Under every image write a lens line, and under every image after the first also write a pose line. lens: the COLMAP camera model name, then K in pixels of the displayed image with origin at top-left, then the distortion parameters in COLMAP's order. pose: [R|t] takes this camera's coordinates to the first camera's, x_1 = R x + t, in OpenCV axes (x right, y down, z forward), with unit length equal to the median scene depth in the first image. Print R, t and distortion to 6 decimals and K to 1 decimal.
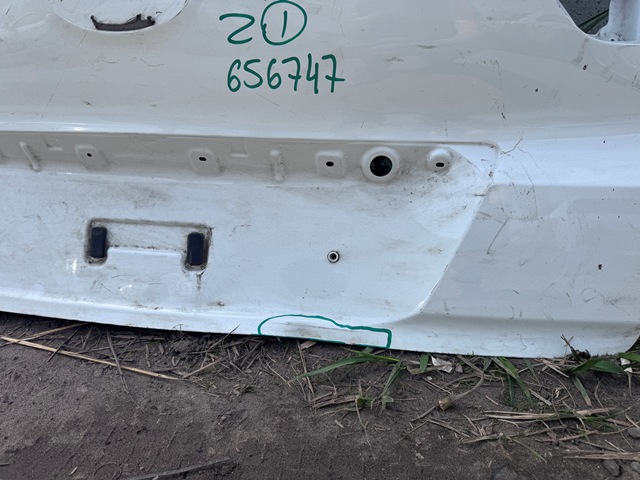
lens RADIAL K [[460.9, 0, 317.2], [0, 460.9, 249.3], [0, 0, 1]] dist [0.023973, -0.046165]
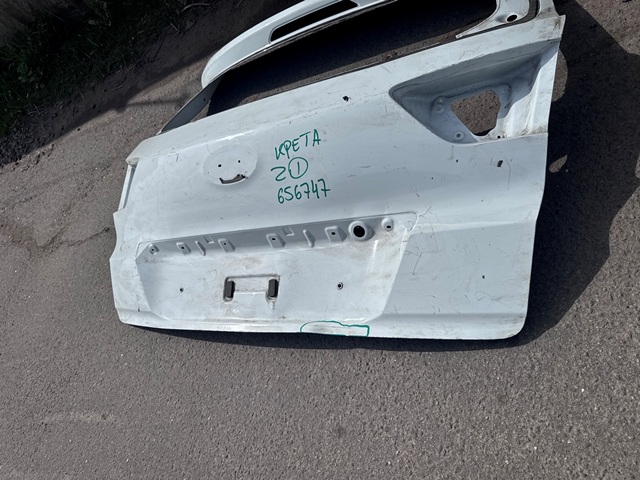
lens RADIAL K [[460.9, 0, 314.1], [0, 460.9, 241.4], [0, 0, 1]] dist [0.023973, -0.046165]
pose [[0.913510, -0.109637, -0.391764, 0.691034], [0.030460, 0.978731, -0.202876, 0.215688], [0.405674, 0.173396, 0.897420, -0.664443]]
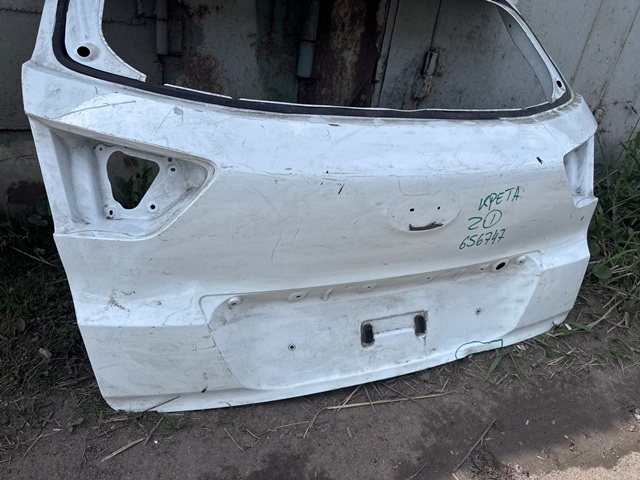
lens RADIAL K [[460.9, 0, 315.1], [0, 460.9, 238.4], [0, 0, 1]] dist [0.023973, -0.046165]
pose [[0.830486, -0.178638, 0.527619, -1.683411], [0.065008, 0.971793, 0.226699, -0.857622], [-0.553234, -0.153970, 0.818673, -0.225007]]
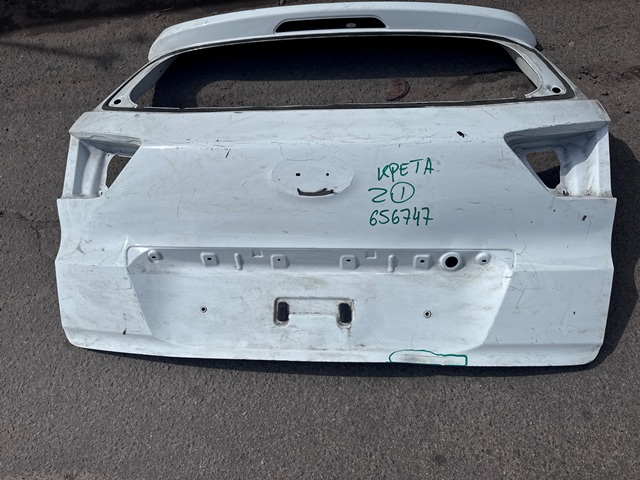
lens RADIAL K [[460.9, 0, 316.5], [0, 460.9, 234.6], [0, 0, 1]] dist [0.023973, -0.046165]
pose [[0.995974, -0.027192, 0.085416, -0.566161], [0.042028, 0.983309, -0.177023, 0.012727], [-0.079177, 0.179901, 0.980493, -0.793556]]
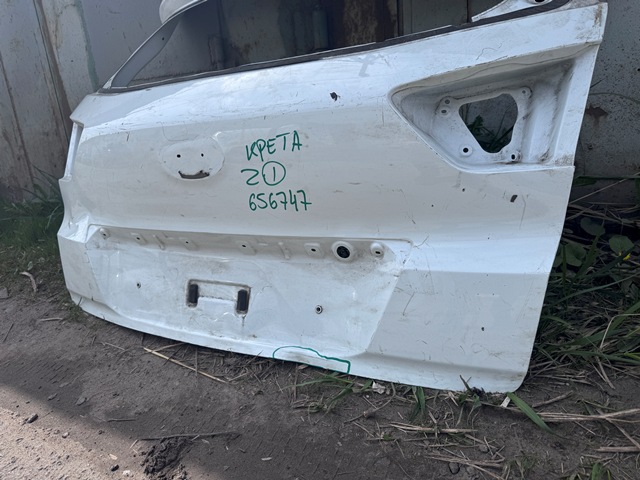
lens RADIAL K [[460.9, 0, 318.1], [0, 460.9, 236.1], [0, 0, 1]] dist [0.023973, -0.046165]
pose [[0.940242, -0.017901, -0.340037, 0.602266], [0.009580, 0.999613, -0.026134, -0.203483], [0.340373, 0.021314, 0.940049, -0.479937]]
